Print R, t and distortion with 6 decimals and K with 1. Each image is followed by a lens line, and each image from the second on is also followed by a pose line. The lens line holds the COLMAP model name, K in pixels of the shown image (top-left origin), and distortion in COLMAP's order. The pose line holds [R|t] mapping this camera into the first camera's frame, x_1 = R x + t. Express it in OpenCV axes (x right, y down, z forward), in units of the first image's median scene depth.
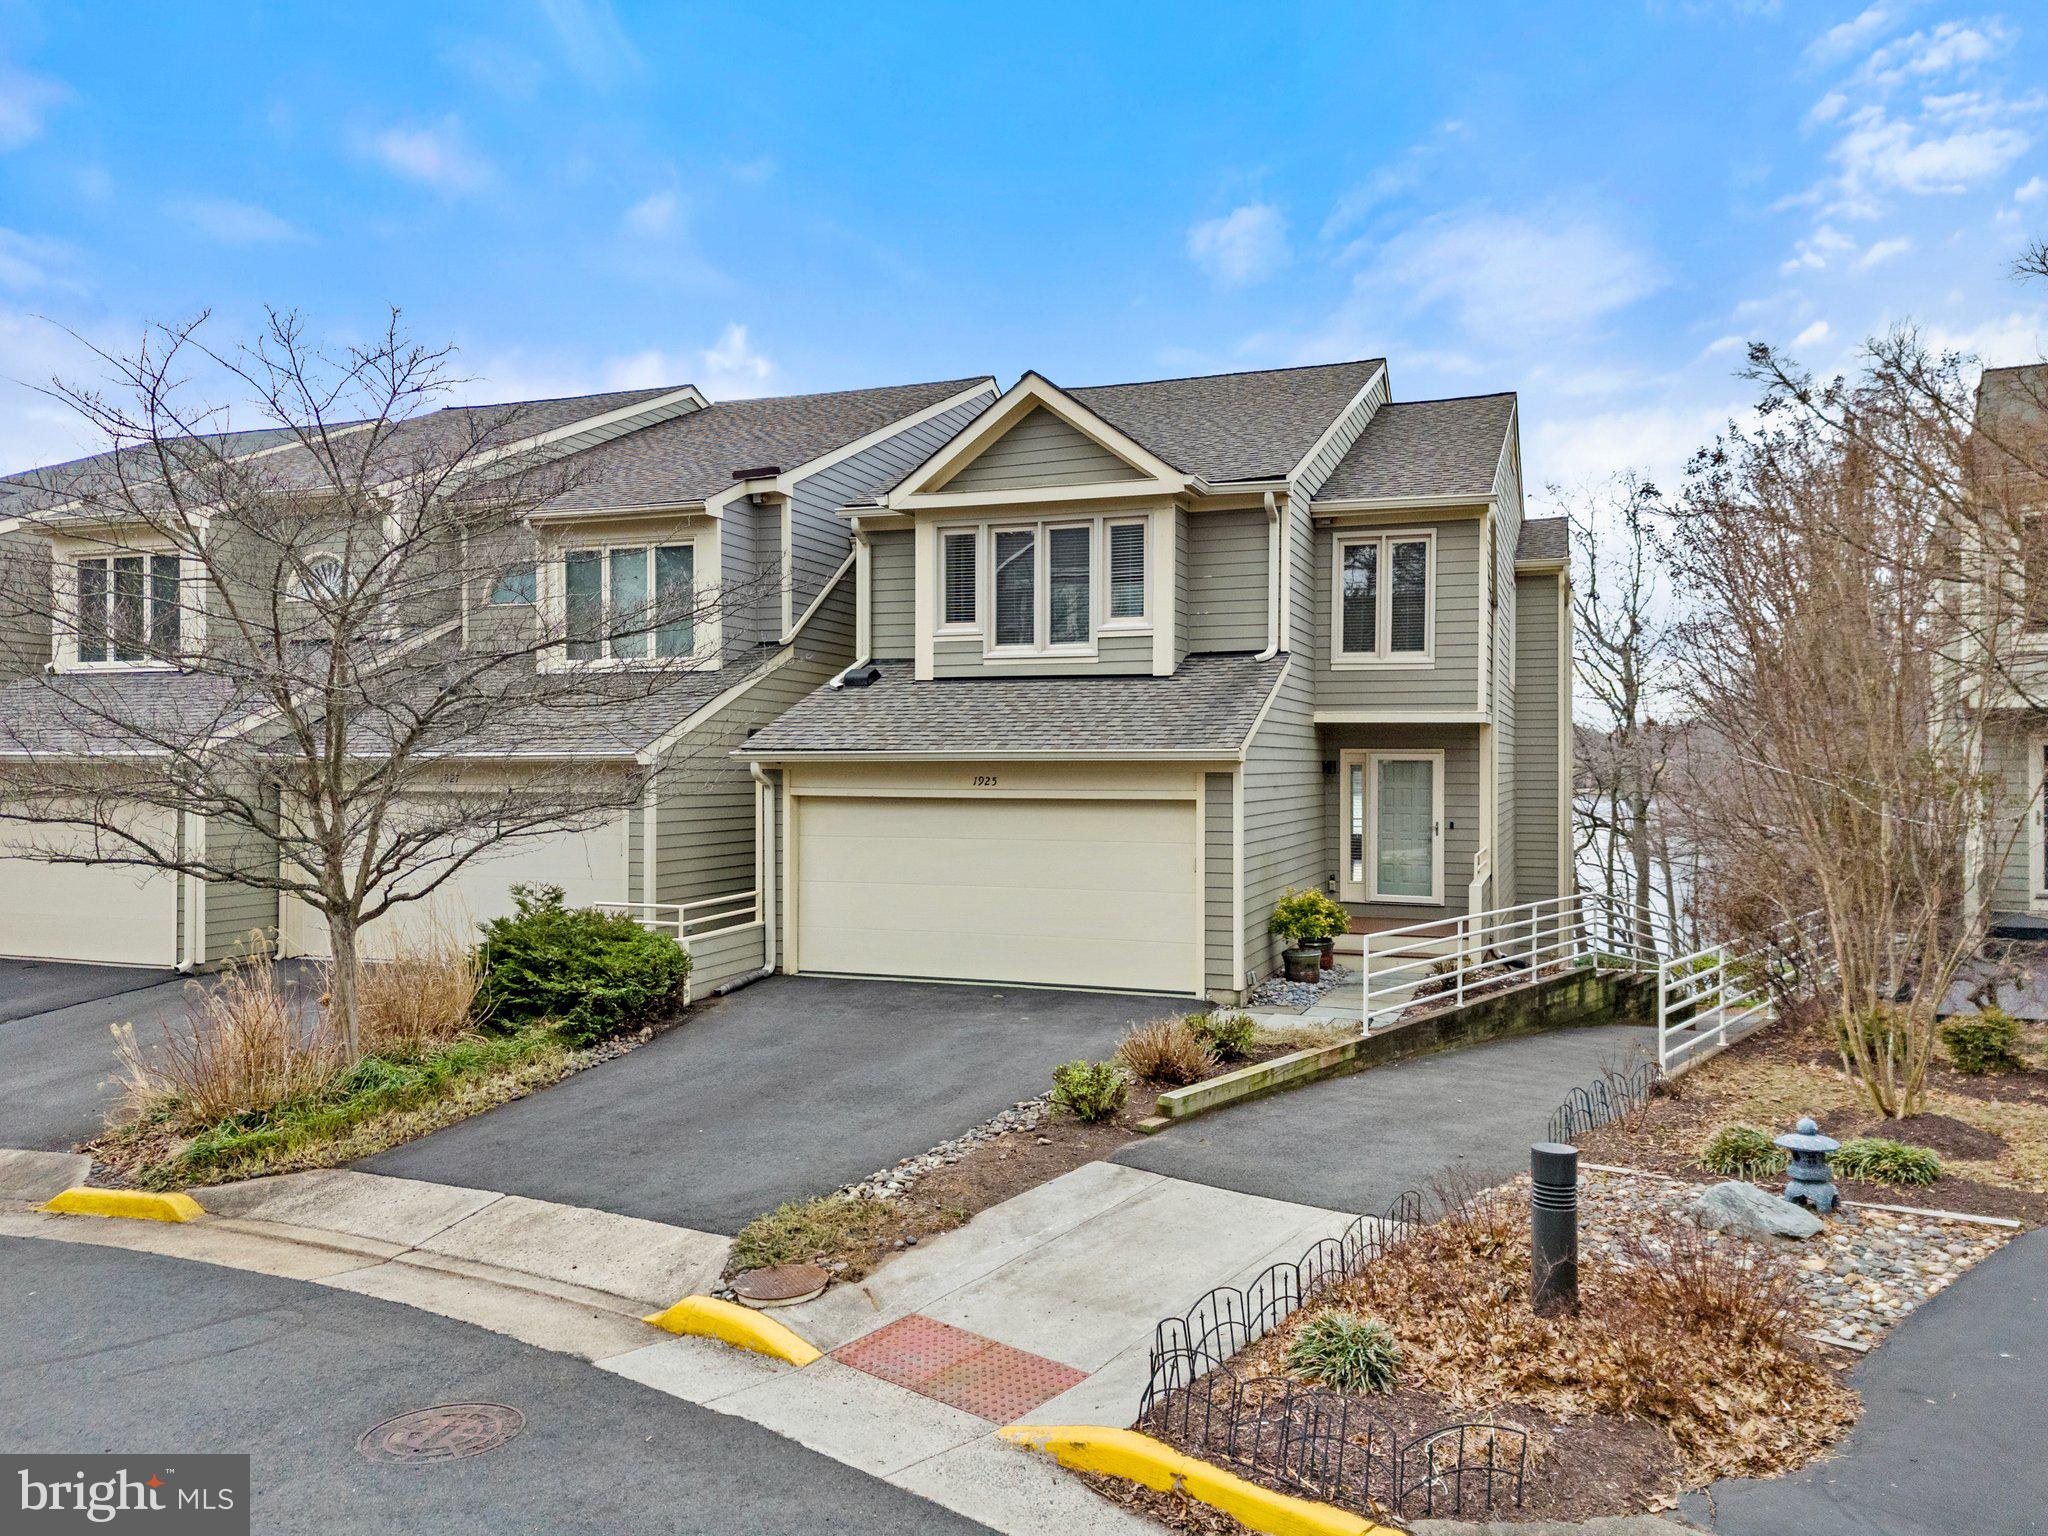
lens RADIAL K [[1435.5, 0, 1006.3], [0, 1435.5, 763.5], [0, 0, 1]] dist [0.065422, -0.058741]
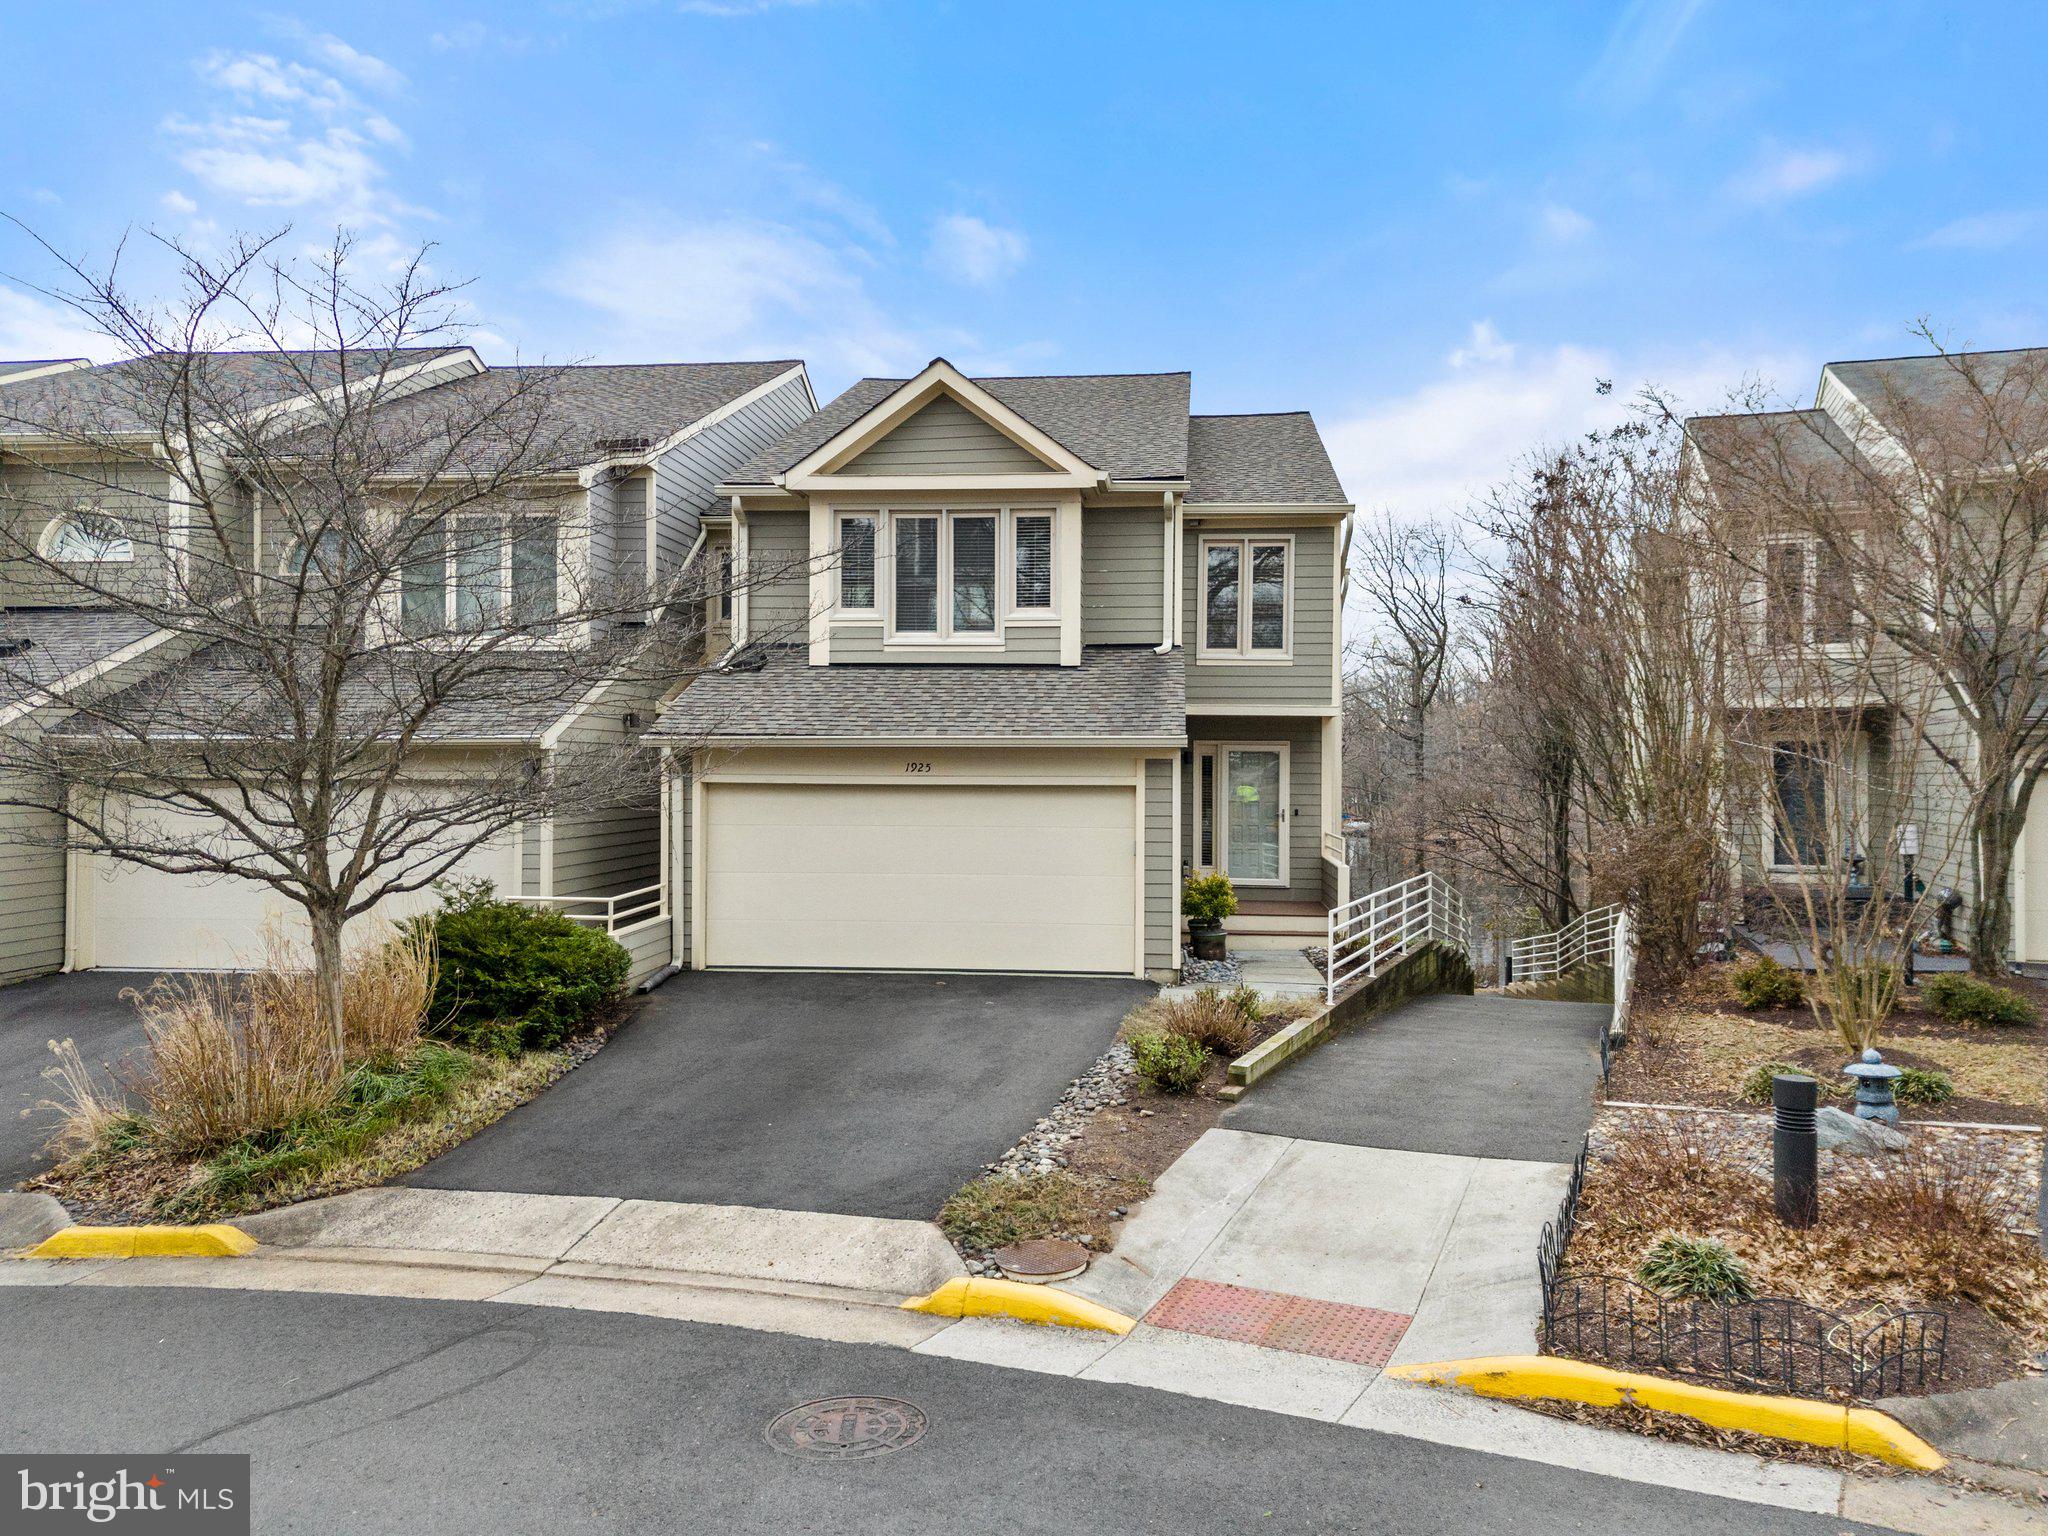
lens RADIAL K [[1435.5, 0, 1006.3], [0, 1435.5, 763.5], [0, 0, 1]] dist [0.065422, -0.058741]
pose [[0.970495, 0.004168, 0.241087, -0.203972], [-0.004161, 0.999991, -0.000539, 0.010146], [-0.241087, -0.000480, 0.970503, 0.022179]]
